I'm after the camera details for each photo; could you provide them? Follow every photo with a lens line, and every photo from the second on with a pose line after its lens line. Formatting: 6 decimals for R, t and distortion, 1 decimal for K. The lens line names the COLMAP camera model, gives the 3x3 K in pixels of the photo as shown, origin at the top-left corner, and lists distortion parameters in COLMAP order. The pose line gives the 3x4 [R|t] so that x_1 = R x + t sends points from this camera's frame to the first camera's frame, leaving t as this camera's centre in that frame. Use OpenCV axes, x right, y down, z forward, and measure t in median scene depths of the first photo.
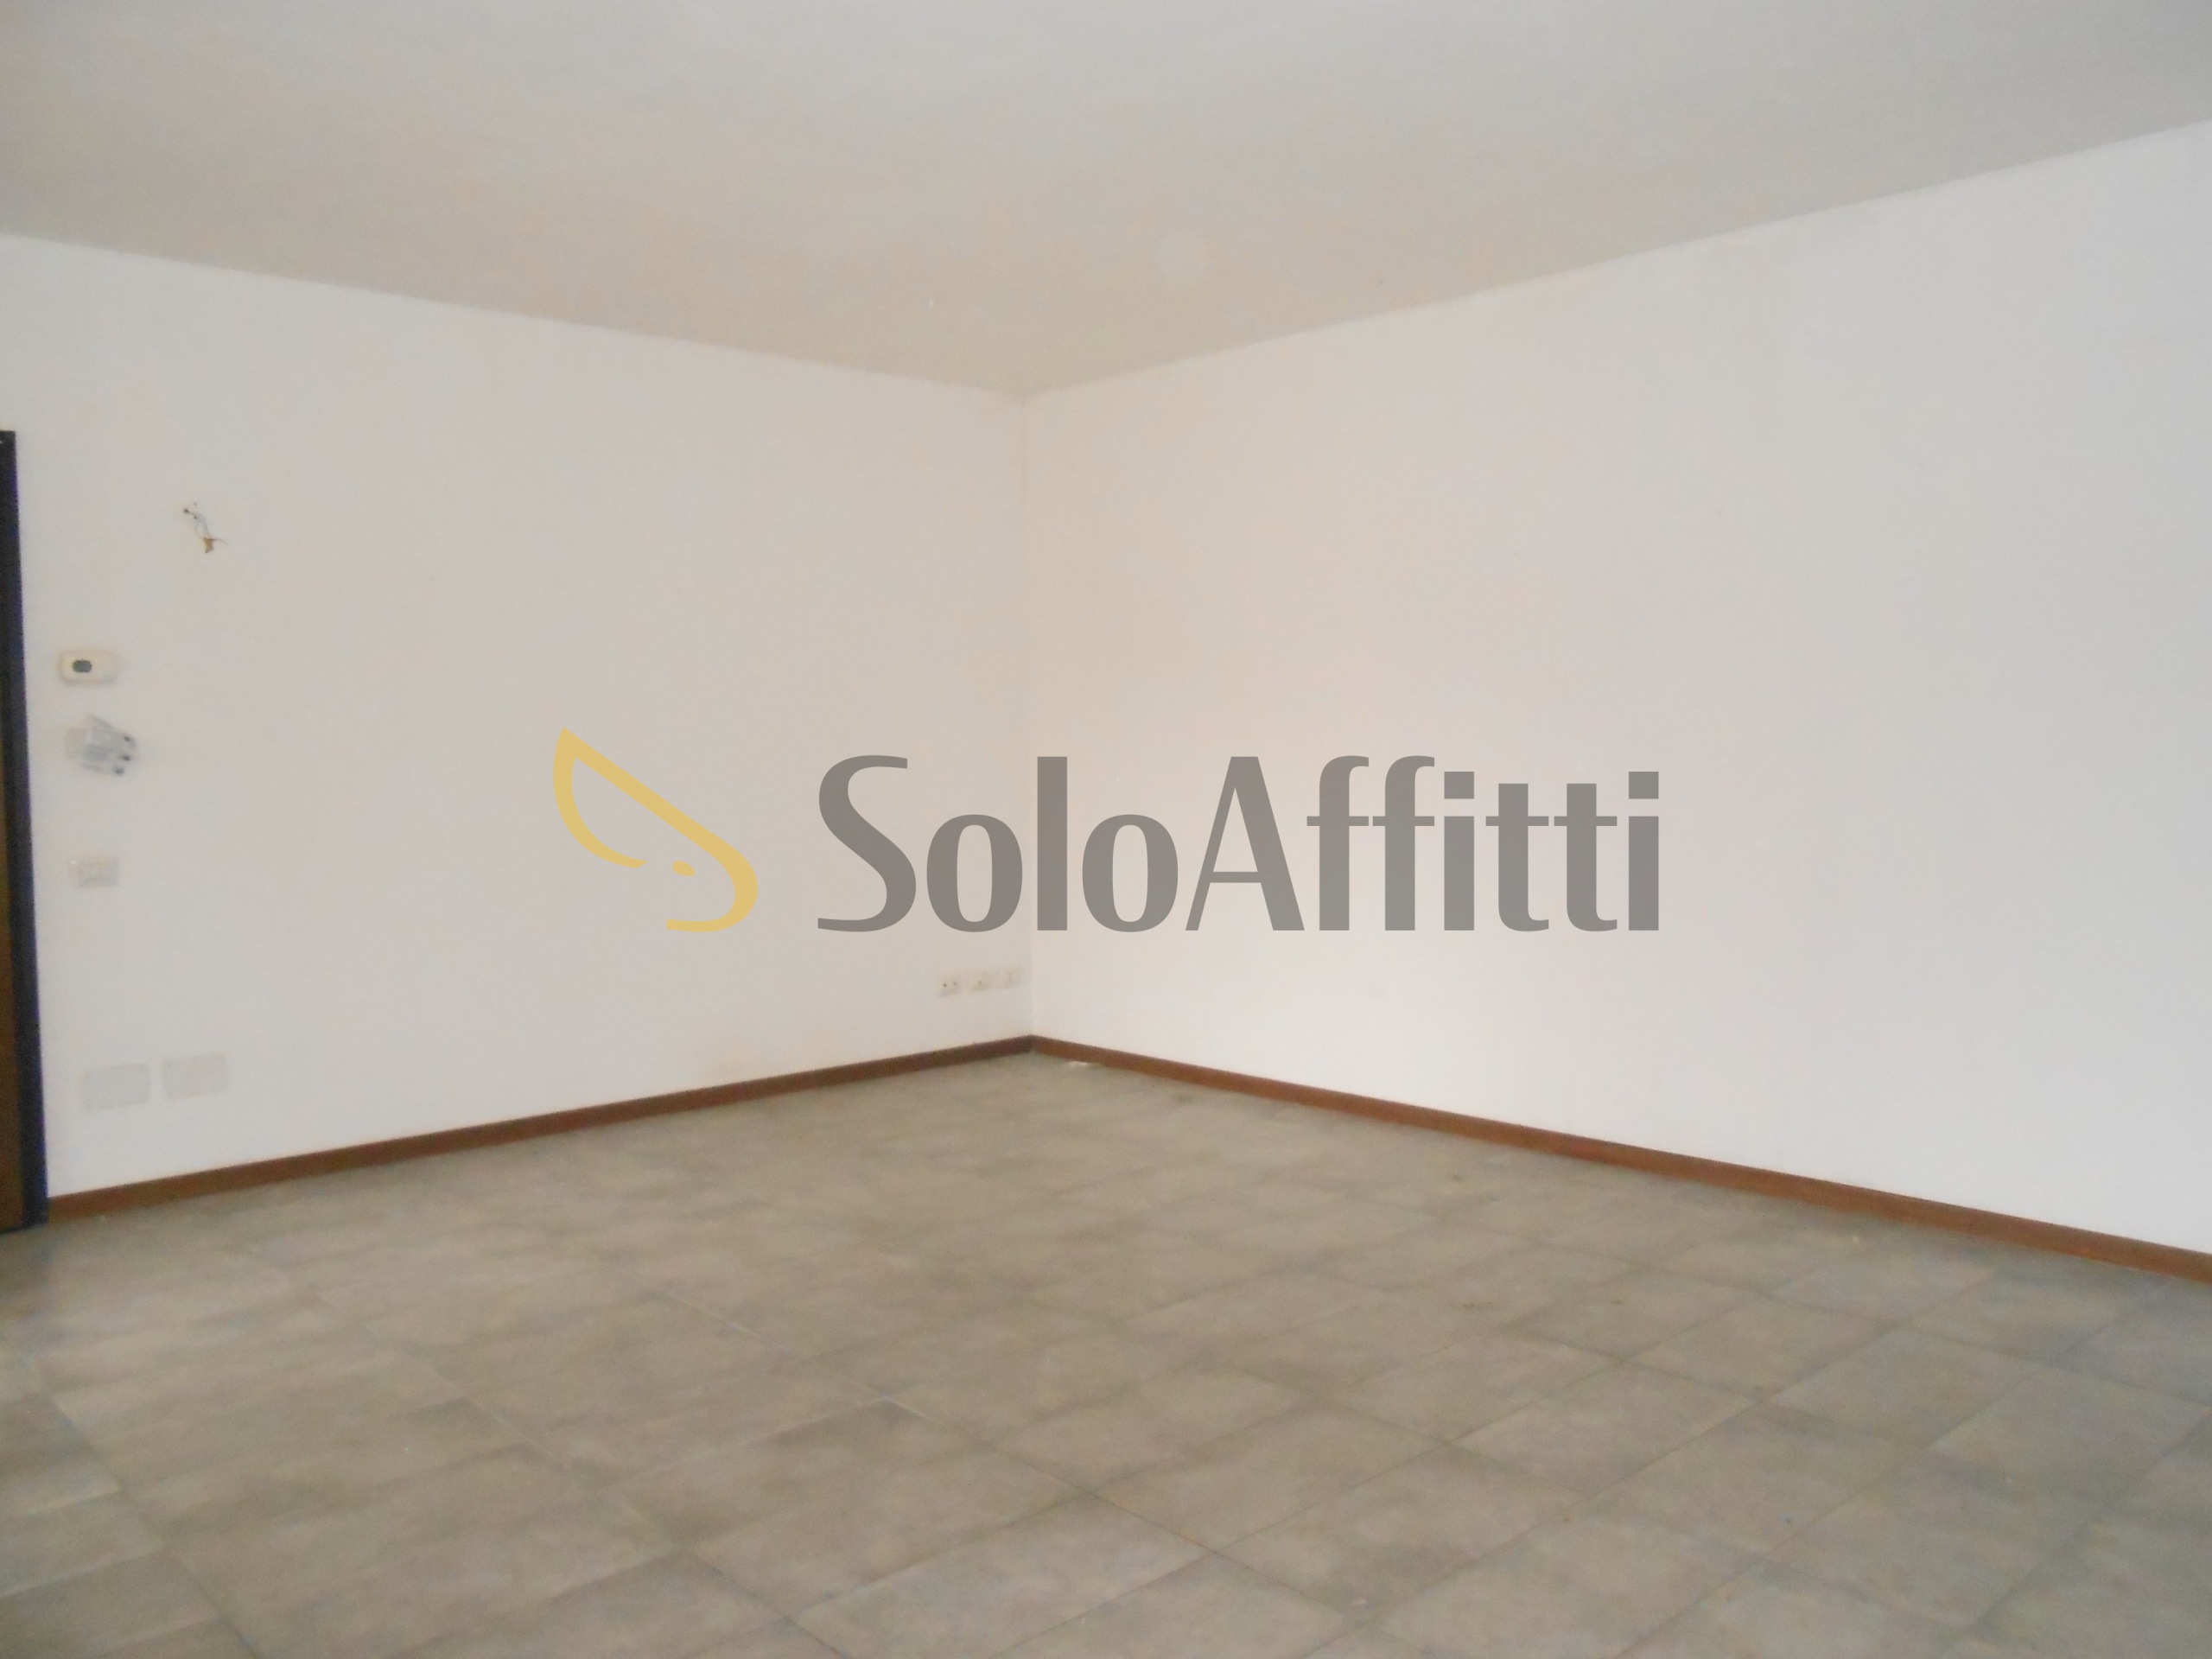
lens RADIAL K [[1737.2, 0, 1105.6], [0, 1737.2, 836.5], [0, 0, 1]] dist [-0.033577, 0.079116]
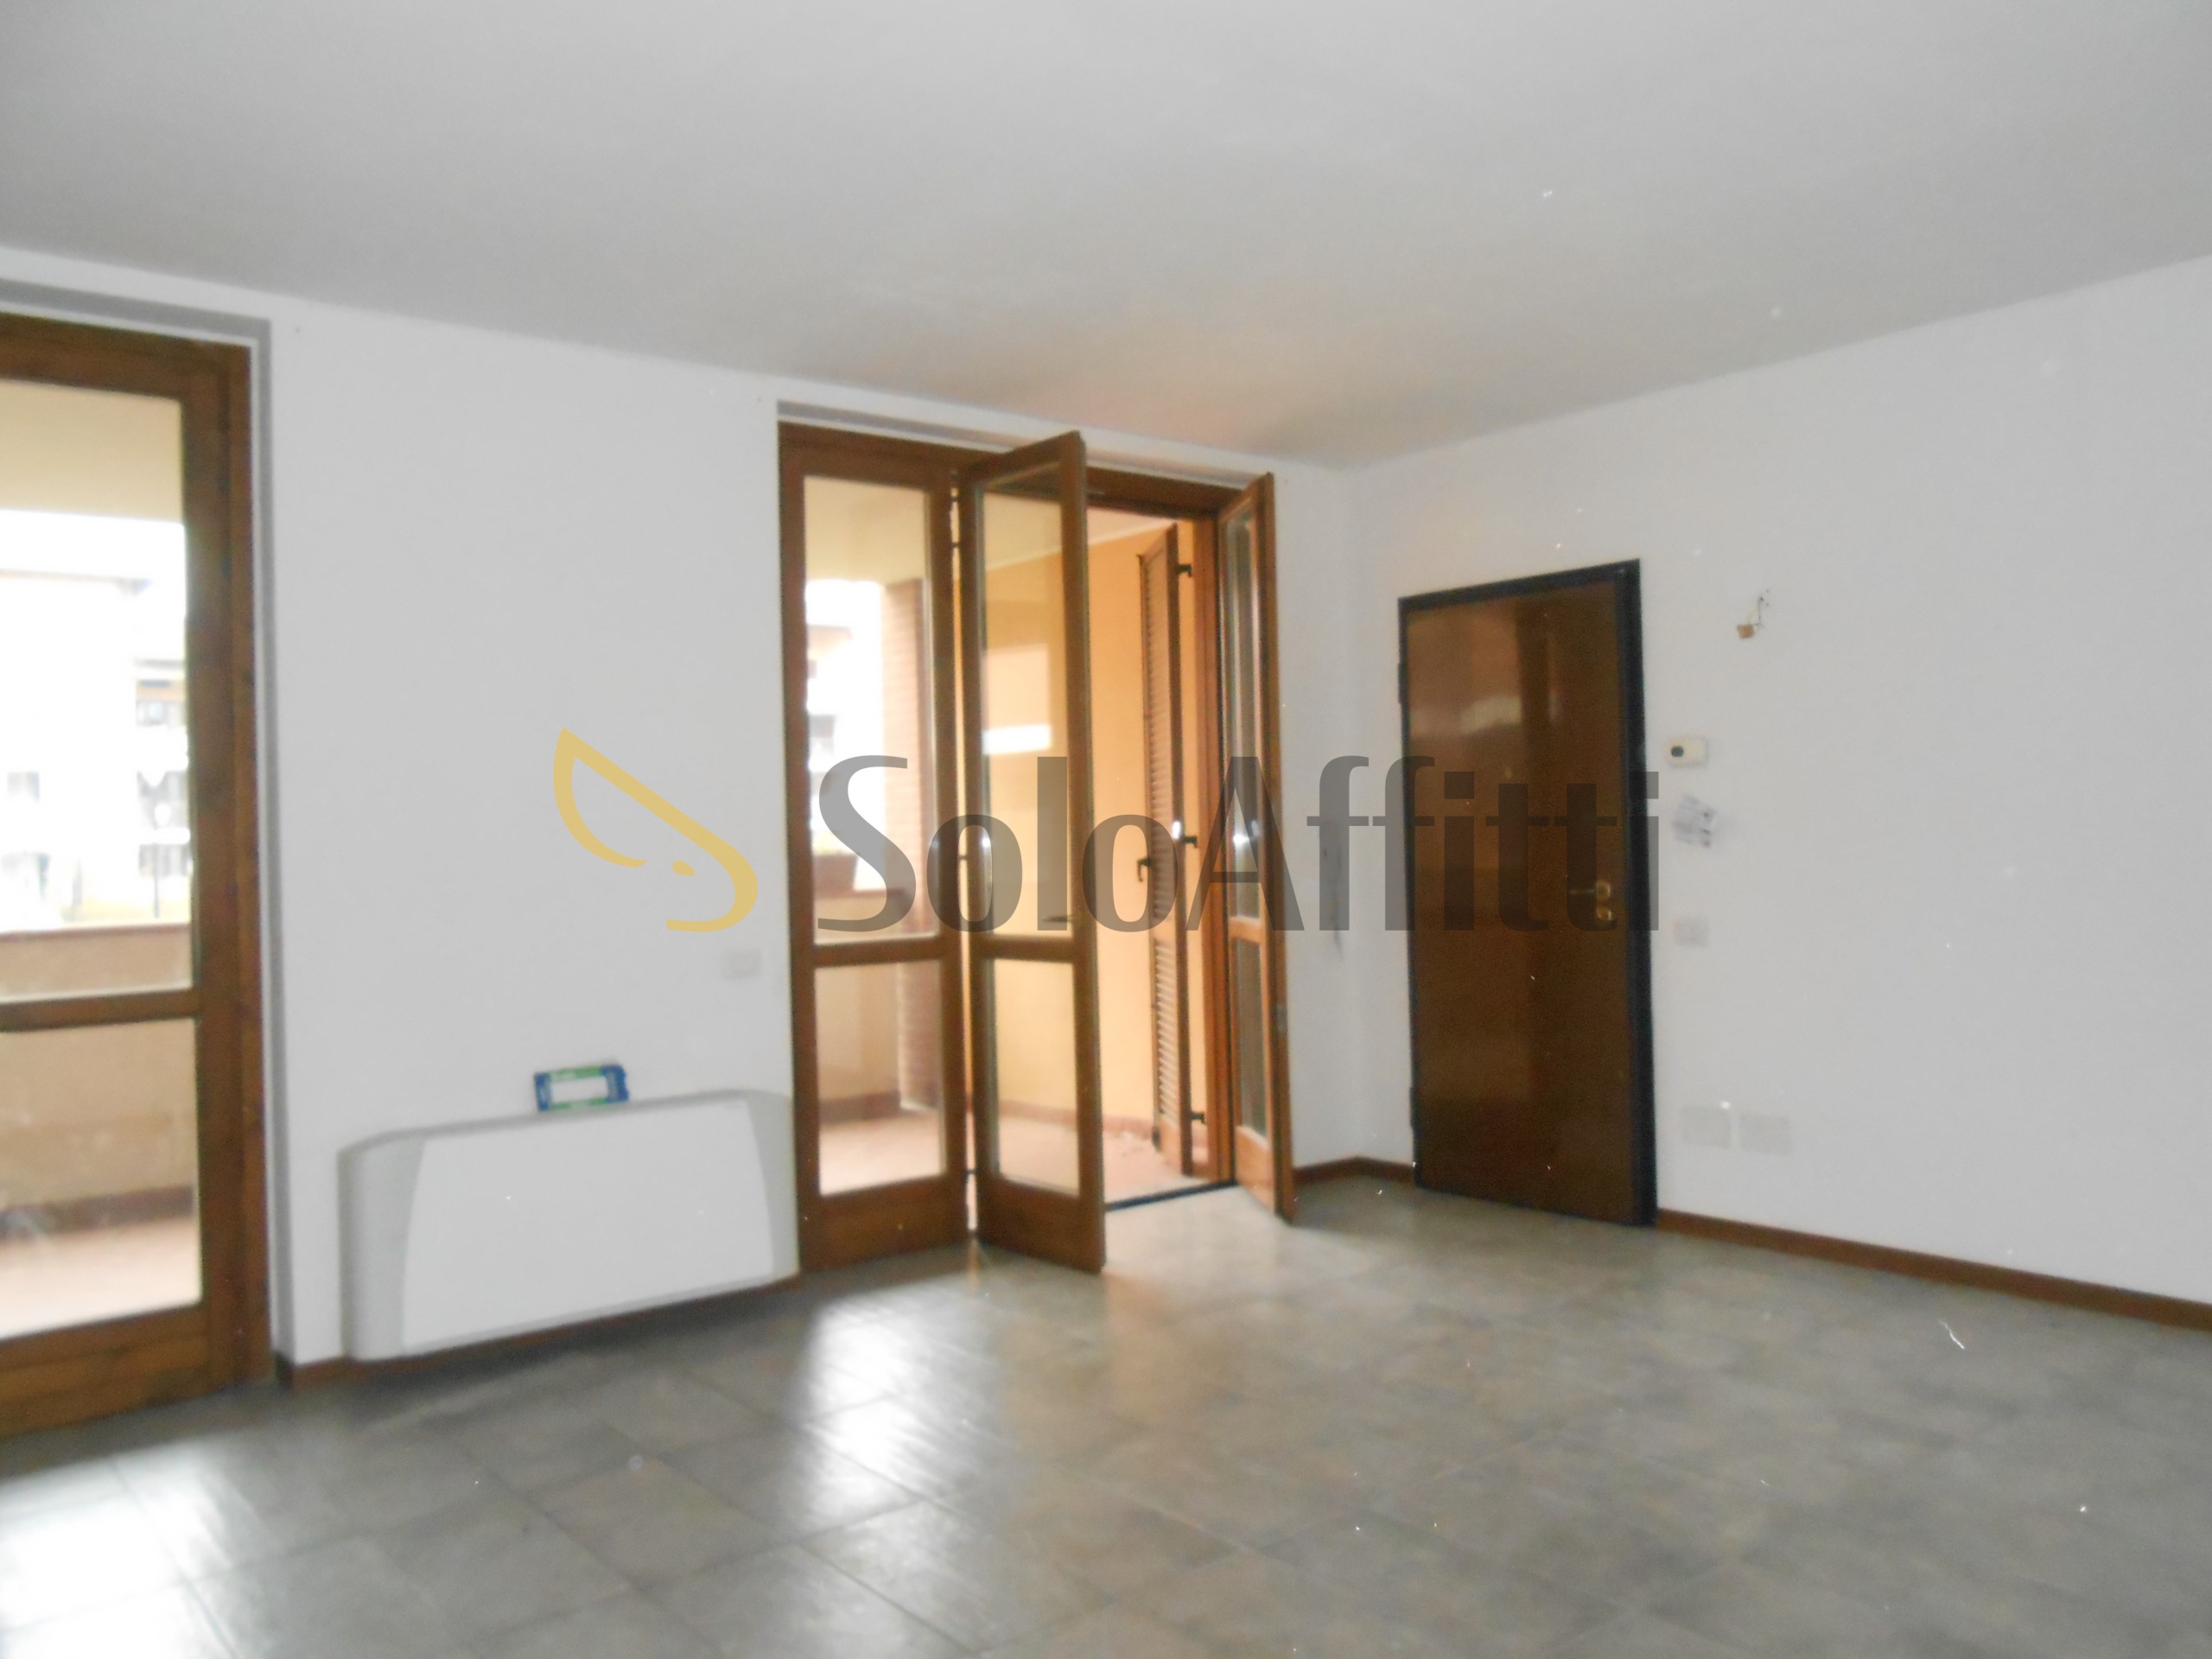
lens RADIAL K [[1737.2, 0, 1106.9], [0, 1737.2, 824.2], [0, 0, 1]] dist [-0.033577, 0.079116]
pose [[-0.049635, 0.010860, -0.998708, 0.562563], [-0.029868, 0.999478, 0.012353, -0.052626], [0.998321, 0.030443, -0.049285, 0.672429]]
